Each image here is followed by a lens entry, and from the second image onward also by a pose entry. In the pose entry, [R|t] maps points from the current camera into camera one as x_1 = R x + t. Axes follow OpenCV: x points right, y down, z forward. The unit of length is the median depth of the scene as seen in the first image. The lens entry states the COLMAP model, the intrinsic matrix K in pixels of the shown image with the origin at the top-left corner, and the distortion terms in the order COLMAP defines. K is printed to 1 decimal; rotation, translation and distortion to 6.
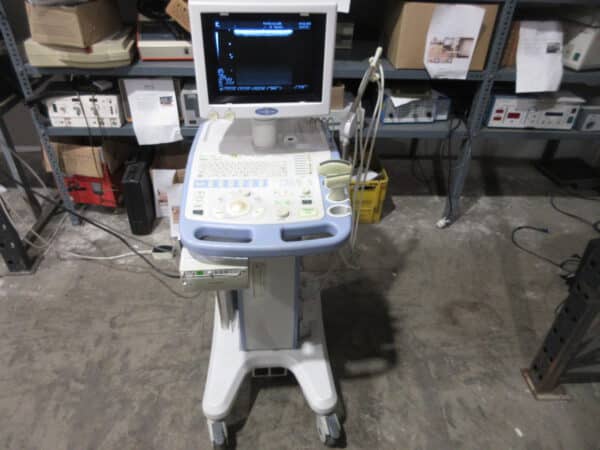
lens RADIAL K [[437.4, 0, 300.0], [0, 437.4, 225.0], [0, 0, 1]] dist [-0.002078, -0.001427]
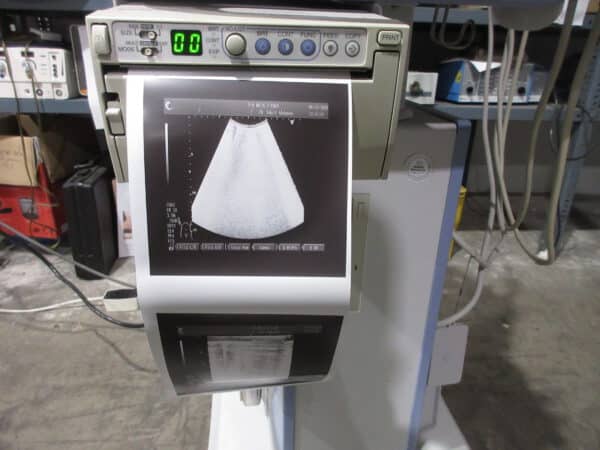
lens RADIAL K [[437.4, 0, 300.0], [0, 437.4, 225.0], [0, 0, 1]] dist [-0.002078, -0.001427]
pose [[0.999158, -0.016679, 0.037497, -0.096214], [0.025253, 0.970093, -0.241415, 0.124814], [-0.032349, 0.242159, 0.969697, 0.414398]]
